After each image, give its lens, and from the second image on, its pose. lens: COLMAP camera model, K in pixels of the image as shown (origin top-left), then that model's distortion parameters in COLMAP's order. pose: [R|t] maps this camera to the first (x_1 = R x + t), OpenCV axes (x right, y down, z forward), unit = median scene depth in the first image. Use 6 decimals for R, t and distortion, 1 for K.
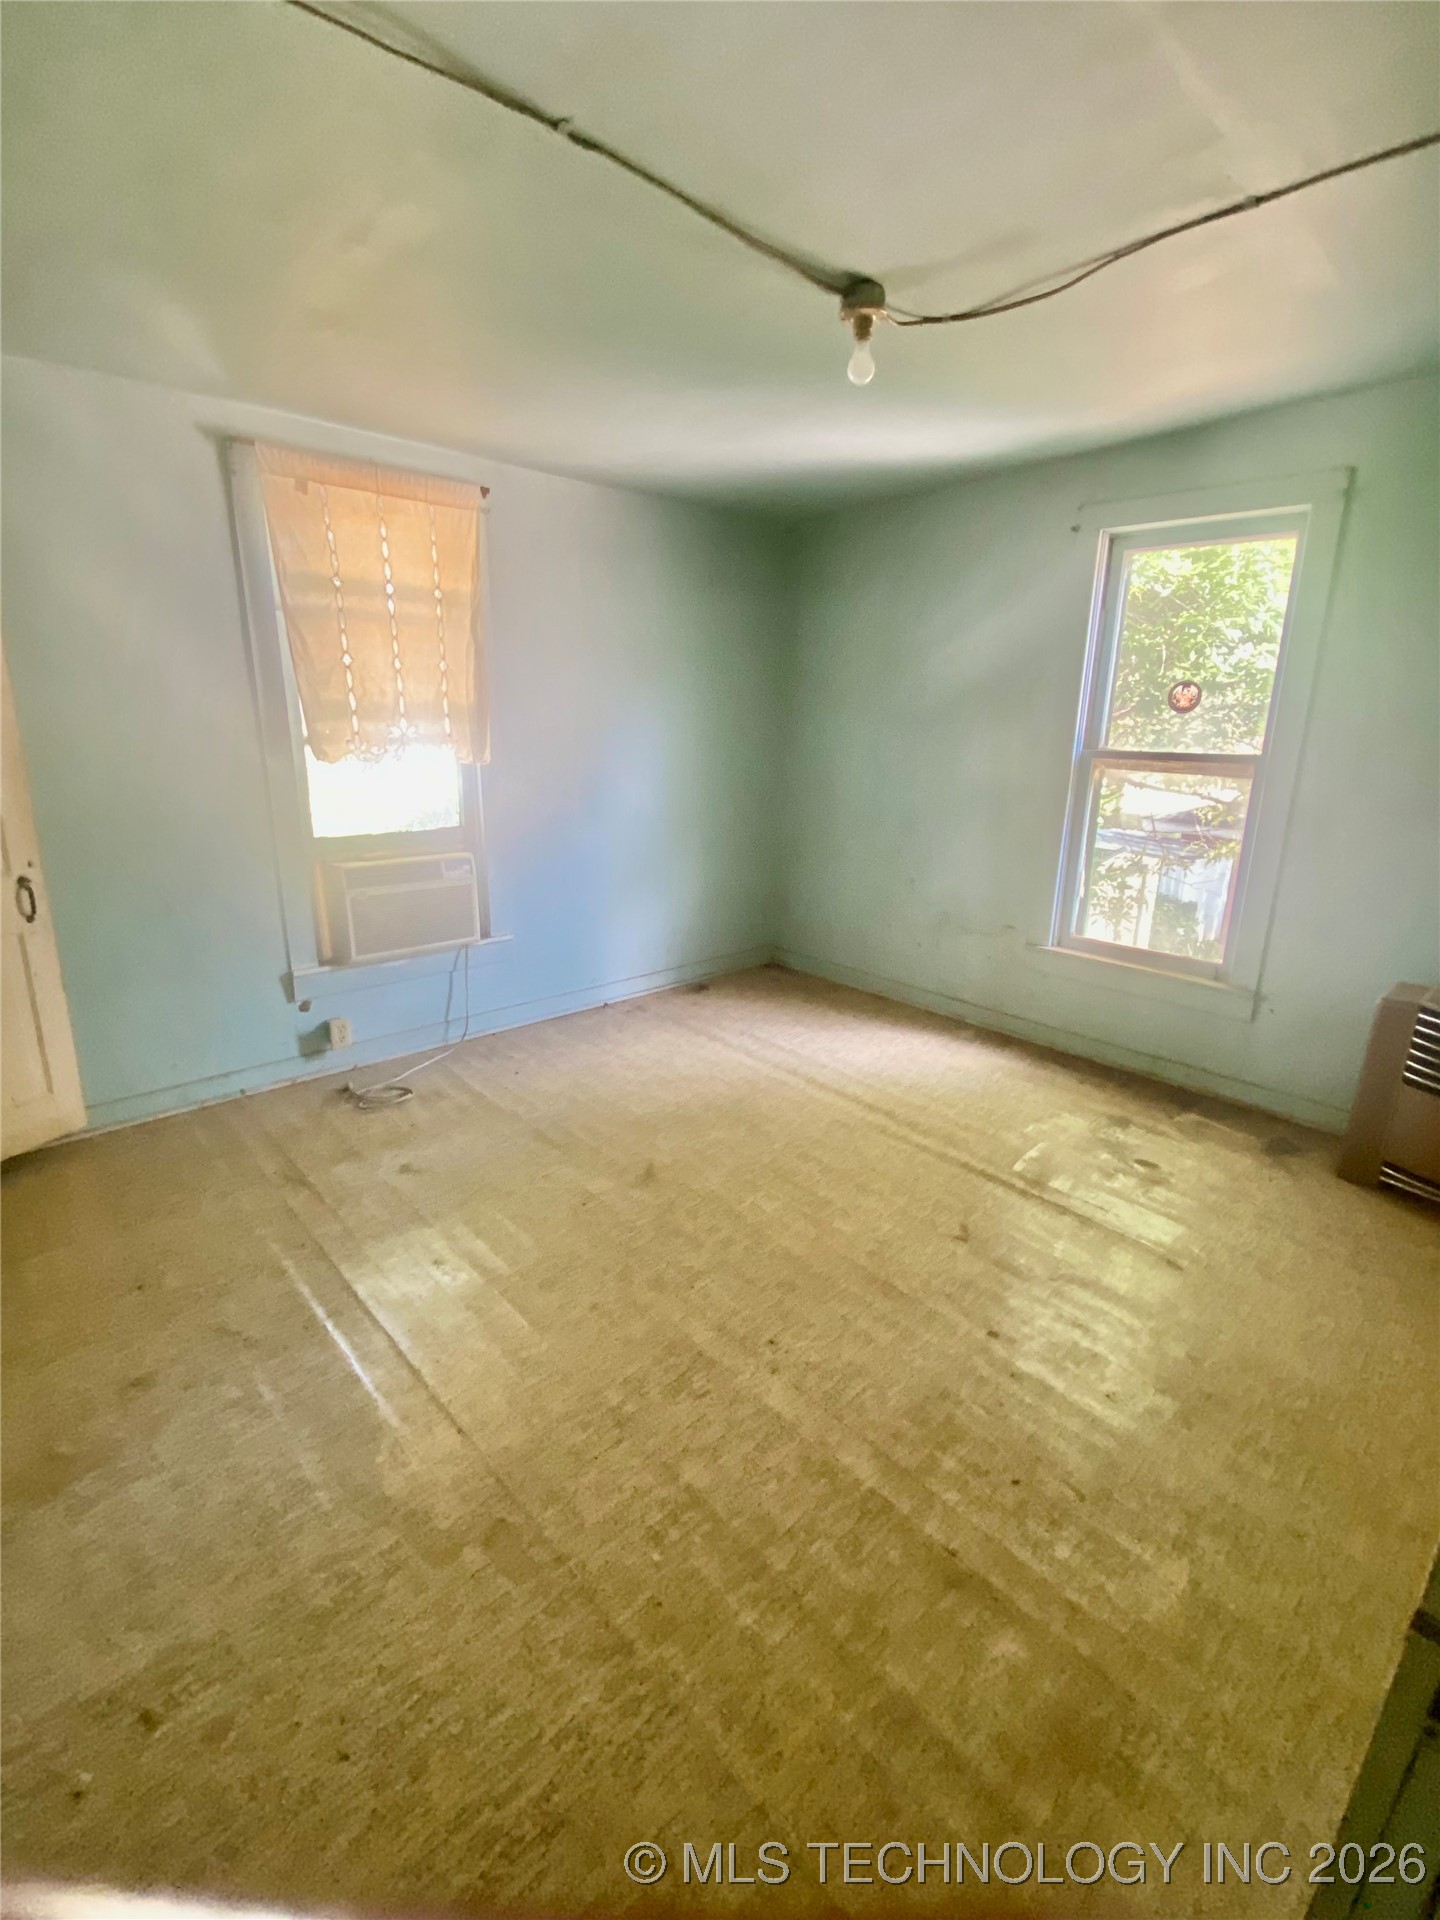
lens RADIAL K [[878.5, 0, 728.9], [0, 878.5, 952.6], [0, 0, 1]] dist [-0.000724, -0.006694]
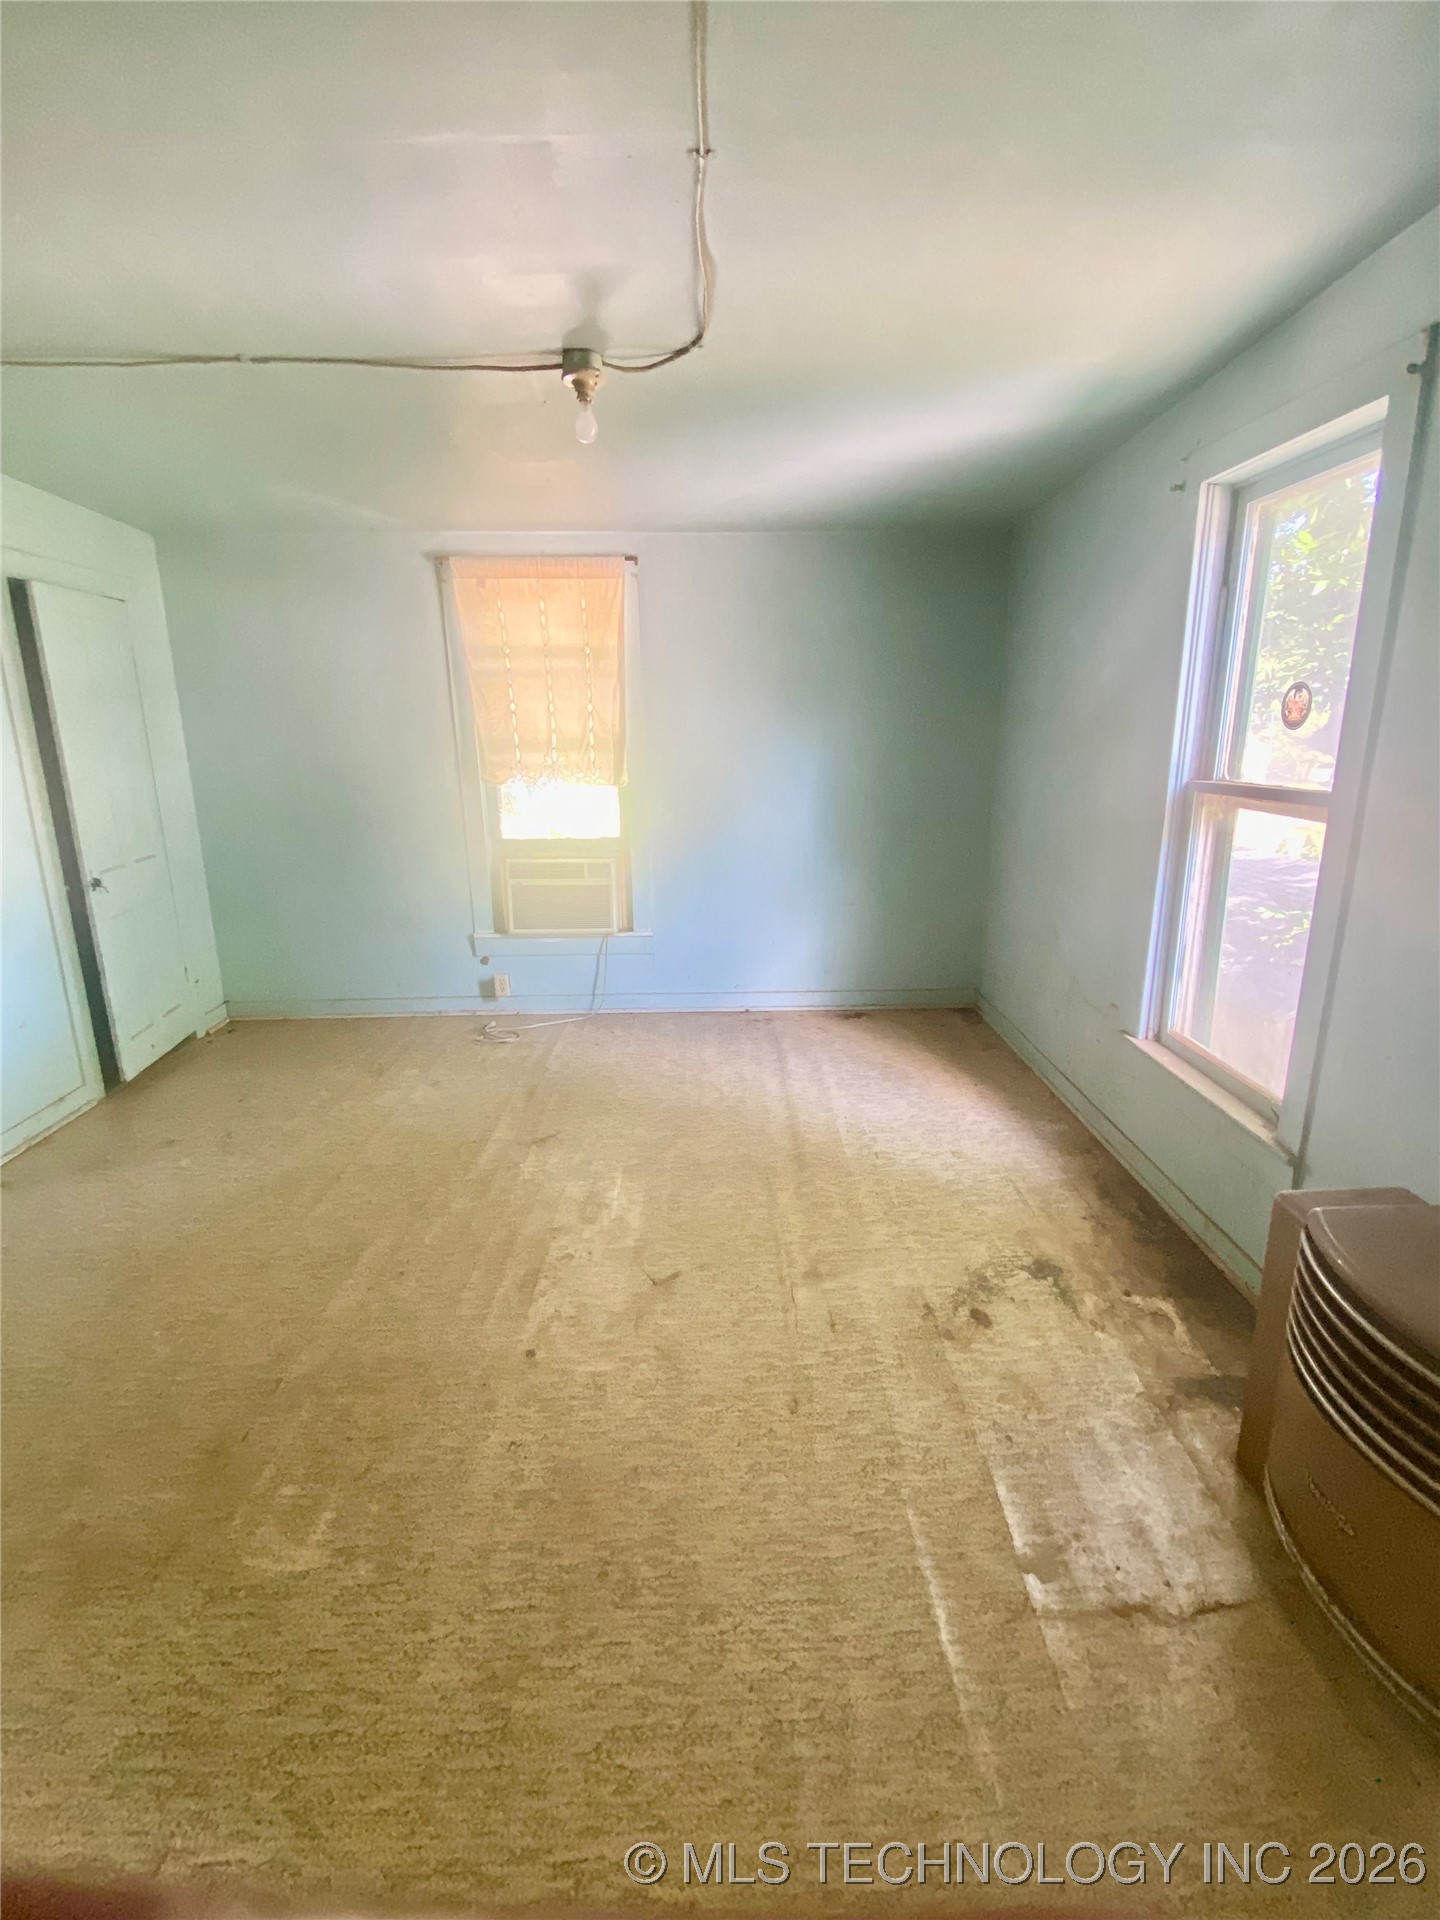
lens RADIAL K [[878.5, 0, 734.6], [0, 878.5, 956.2], [0, 0, 1]] dist [-0.000724, -0.006694]
pose [[0.740089, 0.146555, -0.656345, 0.717989], [-0.155641, 0.986795, 0.044841, -0.069558], [0.654250, 0.068968, 0.753127, 0.235245]]
